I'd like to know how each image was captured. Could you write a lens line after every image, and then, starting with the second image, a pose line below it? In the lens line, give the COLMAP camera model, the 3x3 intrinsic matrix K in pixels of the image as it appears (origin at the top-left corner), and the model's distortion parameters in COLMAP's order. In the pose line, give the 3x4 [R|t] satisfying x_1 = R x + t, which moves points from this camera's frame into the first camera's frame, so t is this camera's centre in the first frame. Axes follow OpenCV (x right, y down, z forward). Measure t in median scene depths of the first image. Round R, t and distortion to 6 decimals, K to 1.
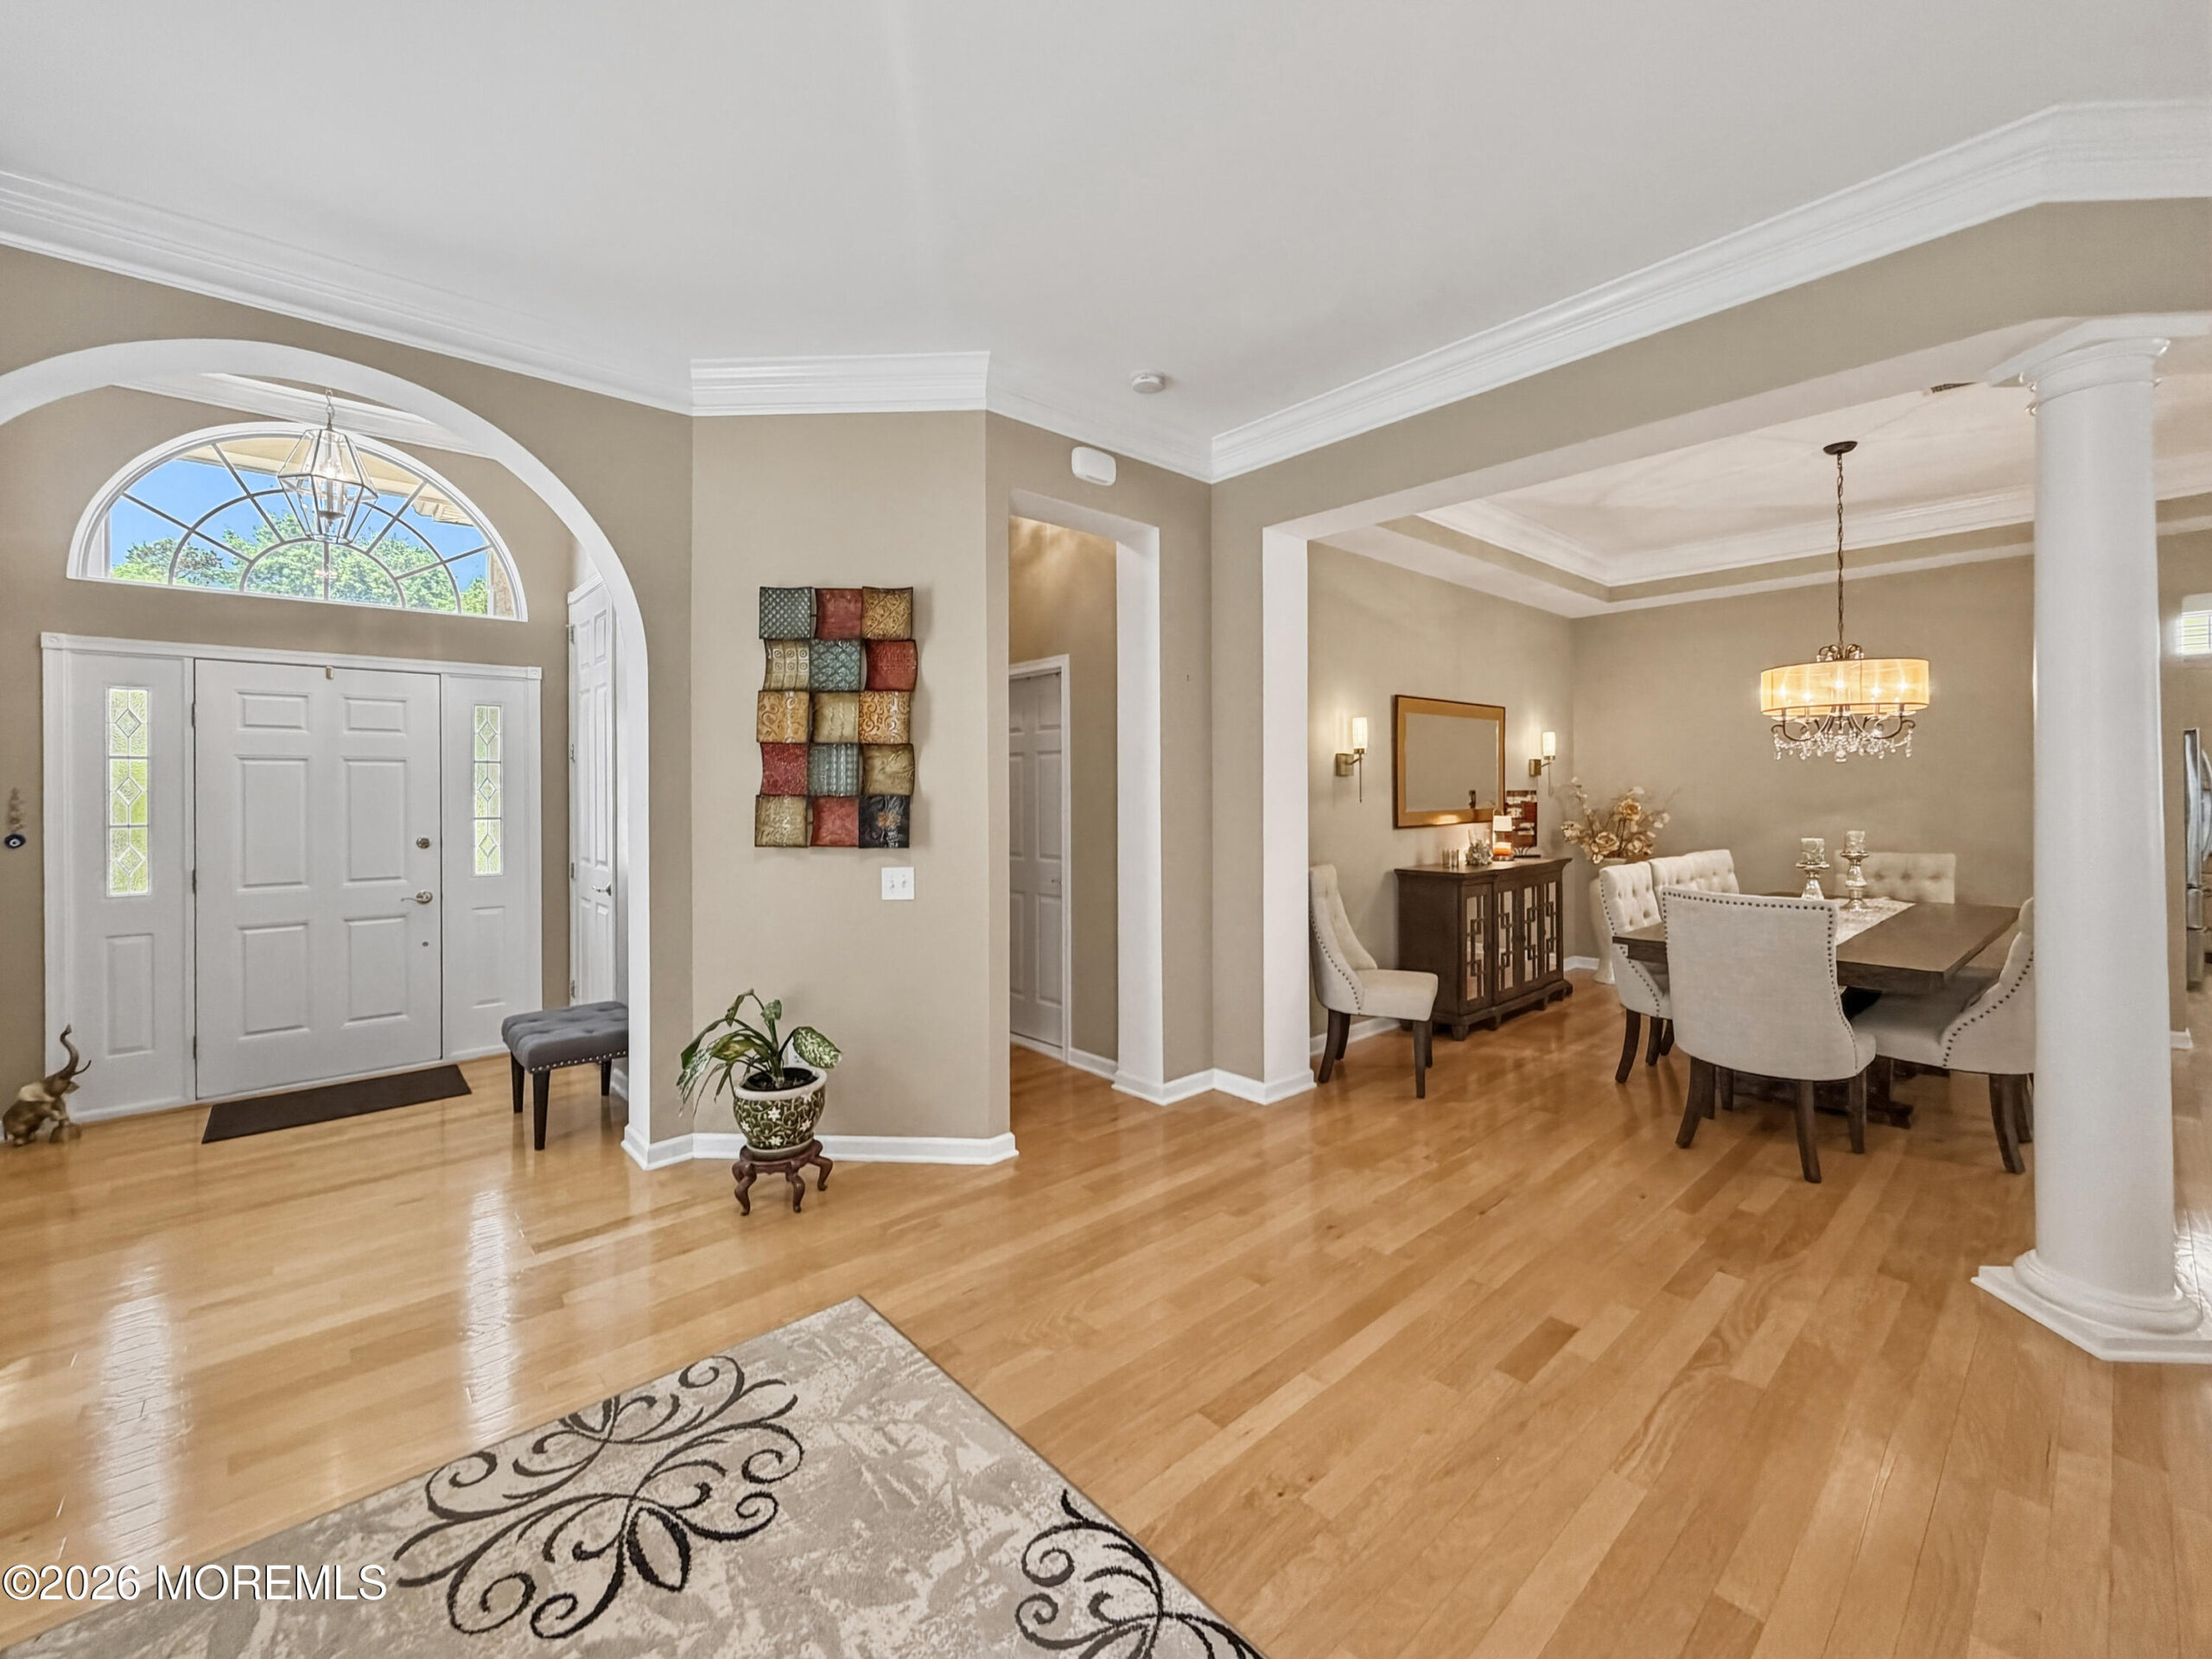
lens RADIAL K [[902.4, 0, 1106.1], [0, 902.4, 792.8], [0, 0, 1]] dist [-0.000441, 0.000030]
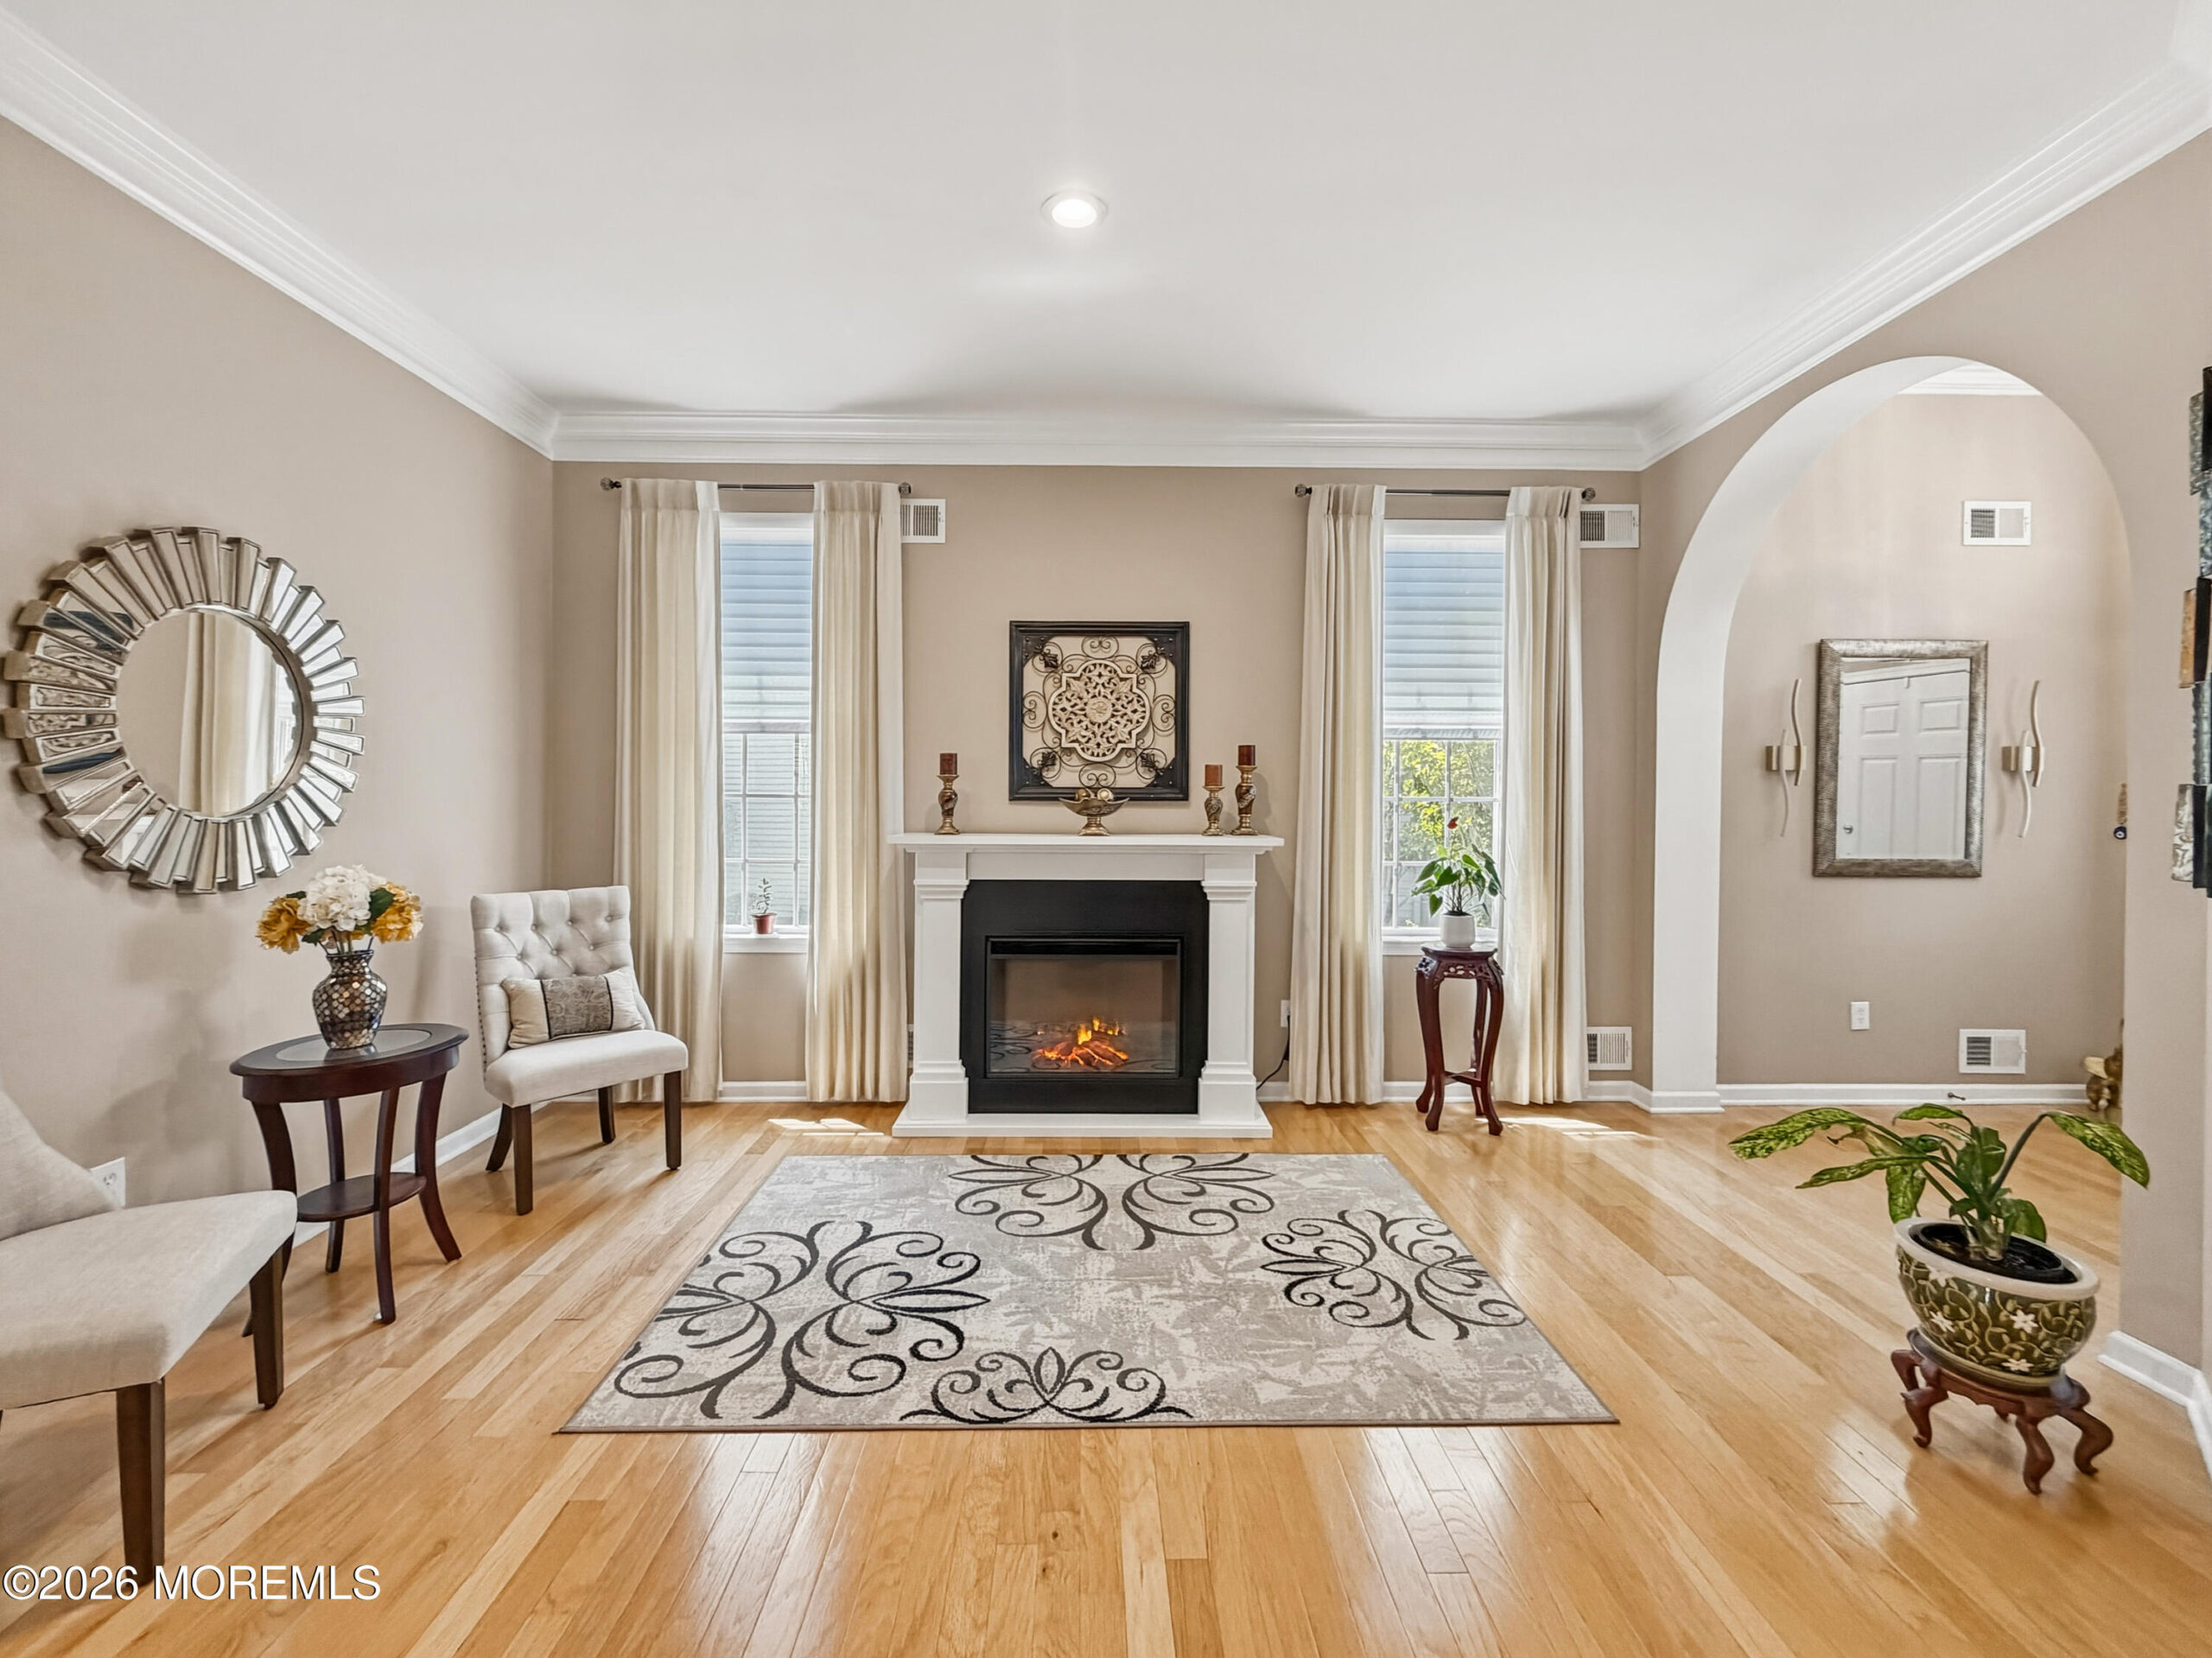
lens RADIAL K [[921.8, 0, 1092.6], [0, 921.8, 811.6], [0, 0, 1]] dist [-0.000684, -0.000075]
pose [[-0.656165, 0.014119, -0.754485, 0.907290], [-0.001721, 0.999794, 0.020207, 0.016216], [0.754615, 0.014557, -0.656006, 1.705687]]
